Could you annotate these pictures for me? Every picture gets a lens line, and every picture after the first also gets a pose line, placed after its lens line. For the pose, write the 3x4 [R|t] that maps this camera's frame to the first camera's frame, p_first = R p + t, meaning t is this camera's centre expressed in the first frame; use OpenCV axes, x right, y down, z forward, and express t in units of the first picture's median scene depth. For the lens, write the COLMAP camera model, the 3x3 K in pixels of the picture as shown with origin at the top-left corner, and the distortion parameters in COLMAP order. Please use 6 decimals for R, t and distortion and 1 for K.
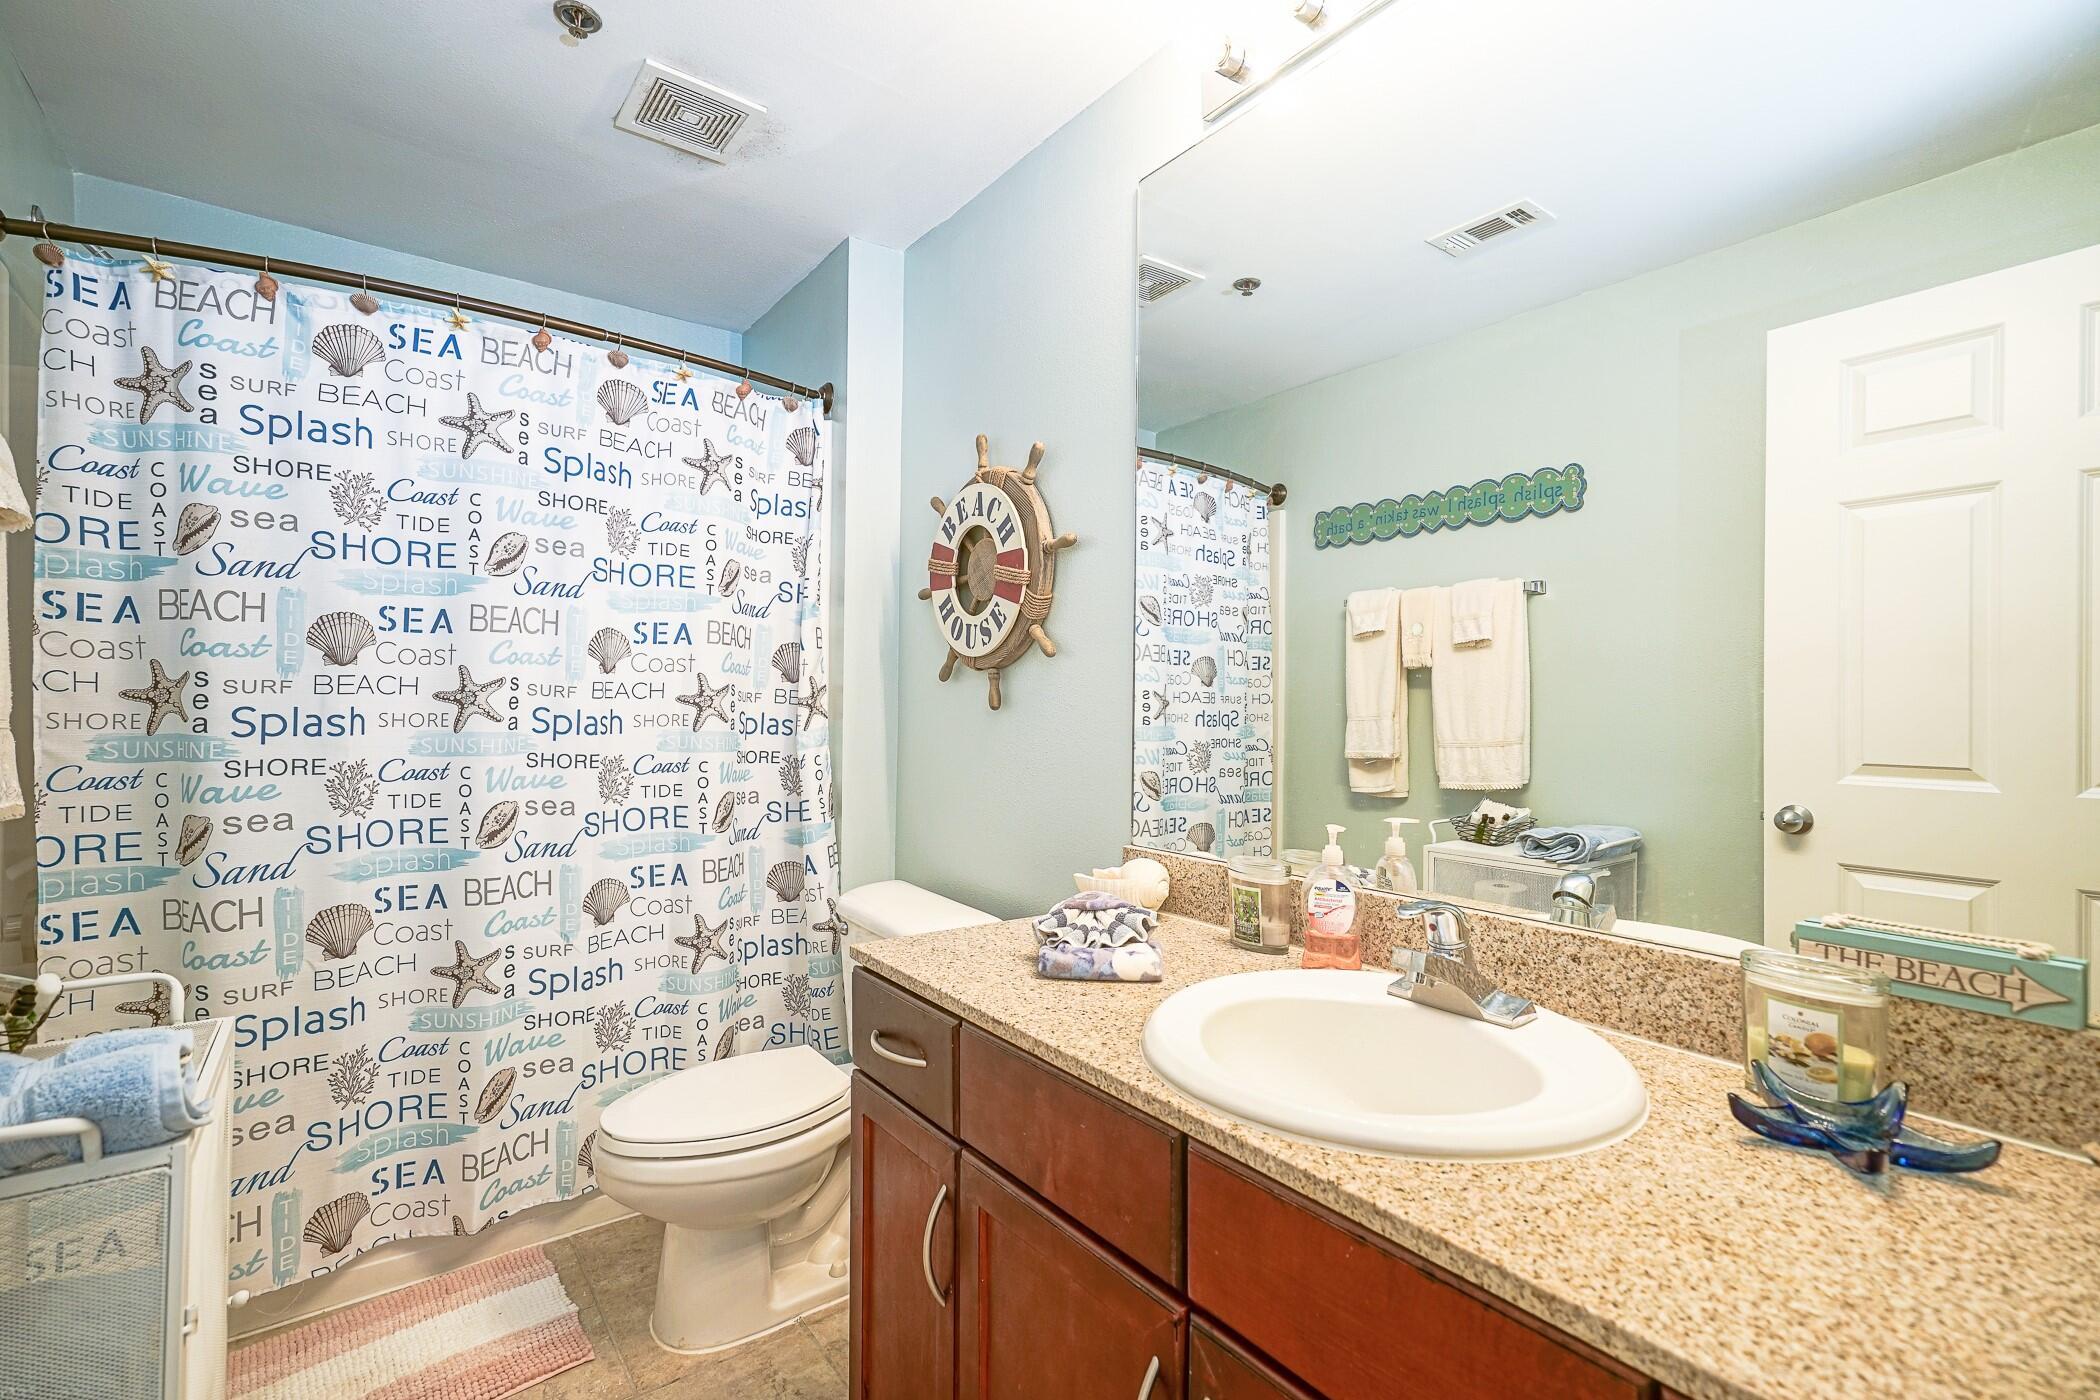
lens RADIAL K [[952.1, 0, 1049.8], [0, 952.1, 697.6], [0, 0, 1]] dist [0.000114, -0.000044]
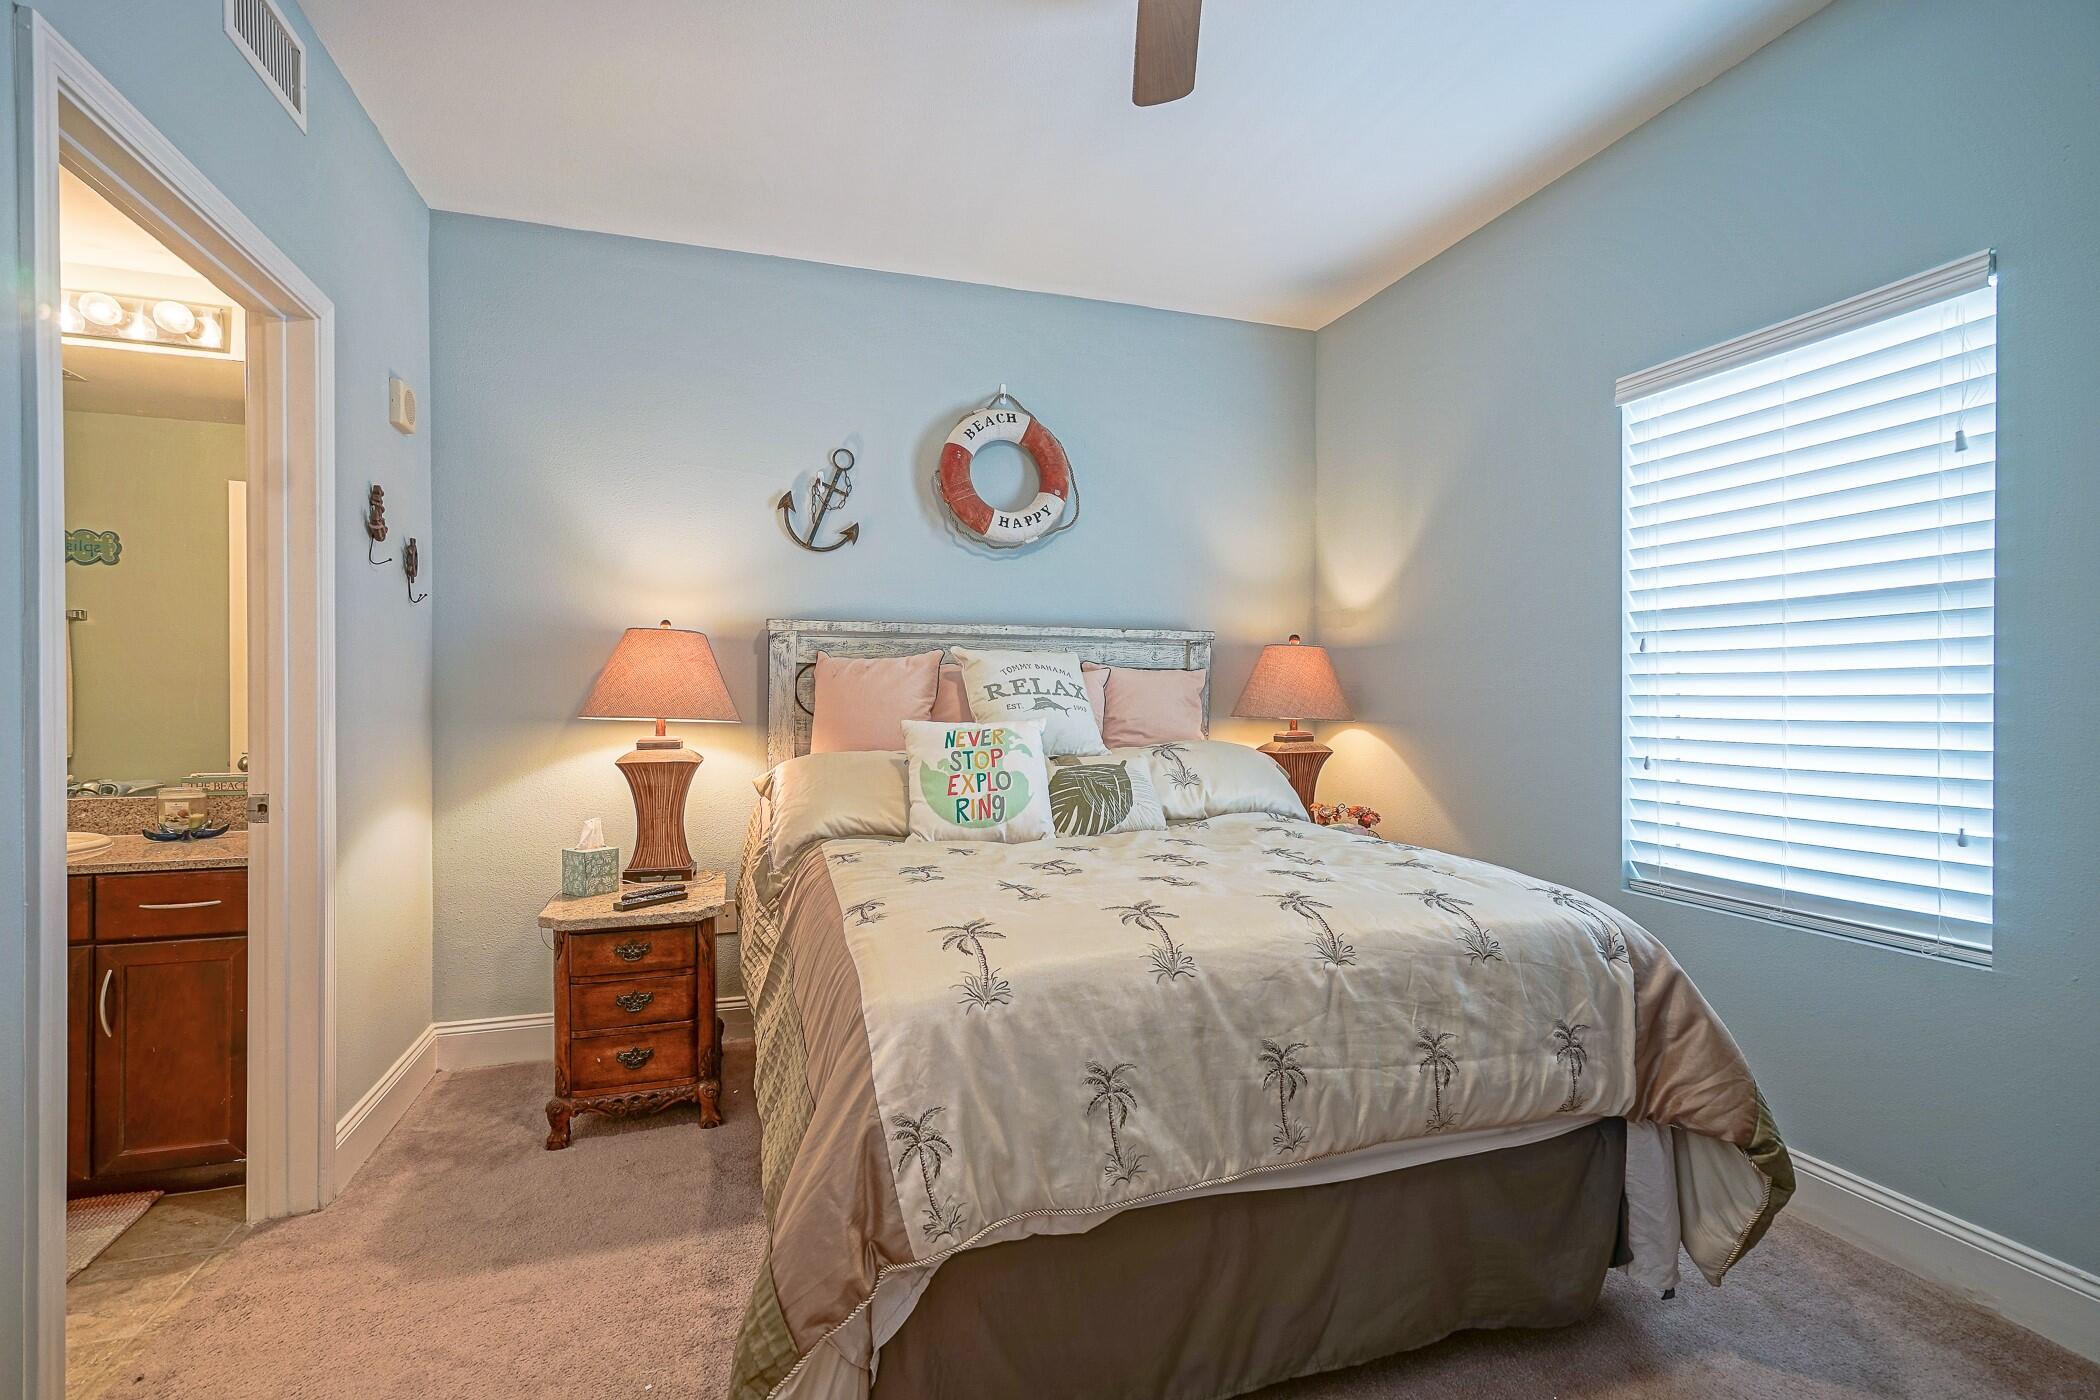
lens RADIAL K [[952.1, 0, 1050.3], [0, 952.1, 701.0], [0, 0, 1]] dist [0.000114, -0.000044]
pose [[0.310696, -0.004186, 0.950500, -1.191016], [-0.004614, 0.999972, 0.005912, -0.020841], [-0.950498, -0.006223, 0.310668, -2.524615]]
